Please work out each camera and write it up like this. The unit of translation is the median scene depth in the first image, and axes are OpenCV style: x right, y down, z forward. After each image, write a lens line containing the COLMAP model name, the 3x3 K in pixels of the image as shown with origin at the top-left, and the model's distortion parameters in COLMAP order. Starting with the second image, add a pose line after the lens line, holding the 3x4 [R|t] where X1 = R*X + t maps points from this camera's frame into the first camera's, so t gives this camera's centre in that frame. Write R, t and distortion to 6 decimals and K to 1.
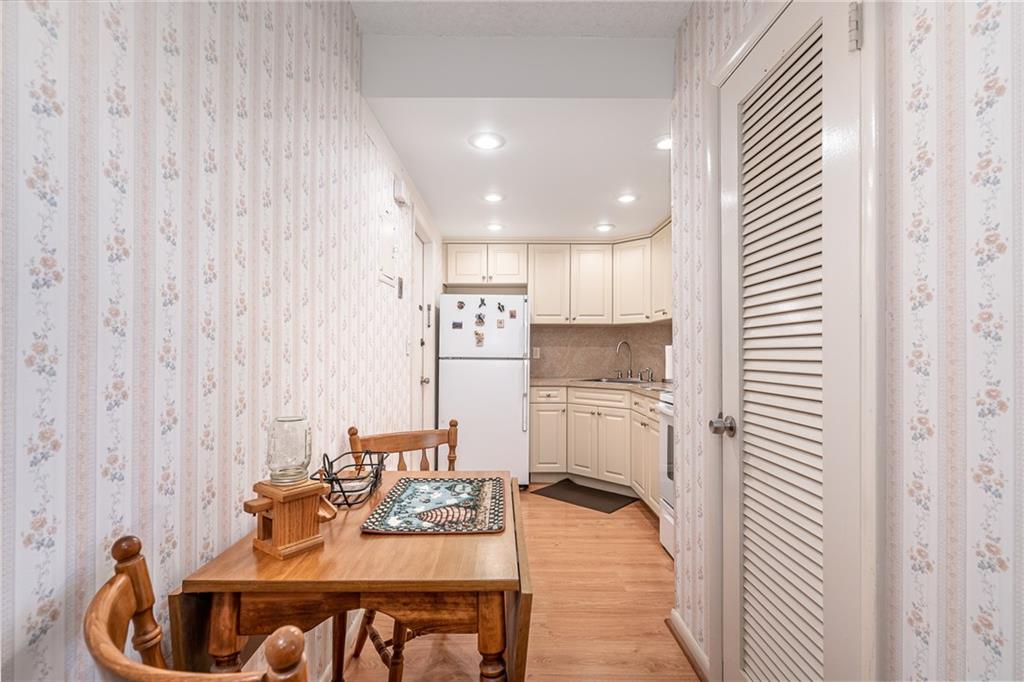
lens RADIAL K [[473.6, 0, 512.9], [0, 473.6, 346.2], [0, 0, 1]] dist [-0.001331, 0.001476]
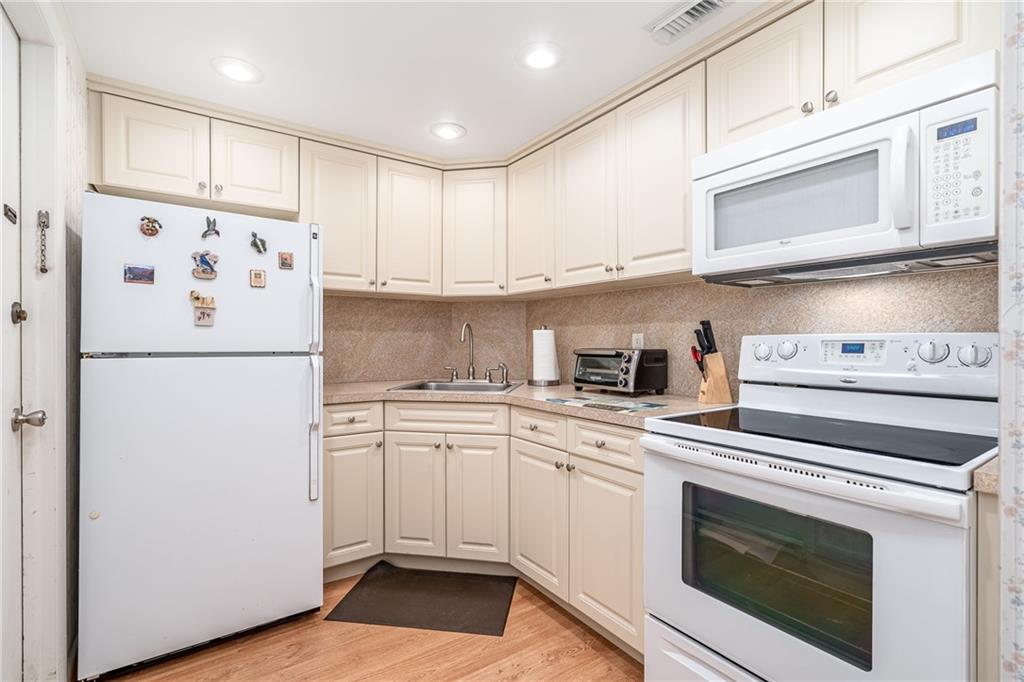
lens RADIAL K [[473.6, 0, 508.9], [0, 473.6, 341.8], [0, 0, 1]] dist [-0.001331, 0.001476]
pose [[0.829445, -0.003332, 0.558578, -0.080773], [-0.005315, 0.999890, 0.013856, 0.006364], [-0.558563, -0.014462, 0.829336, 0.477206]]
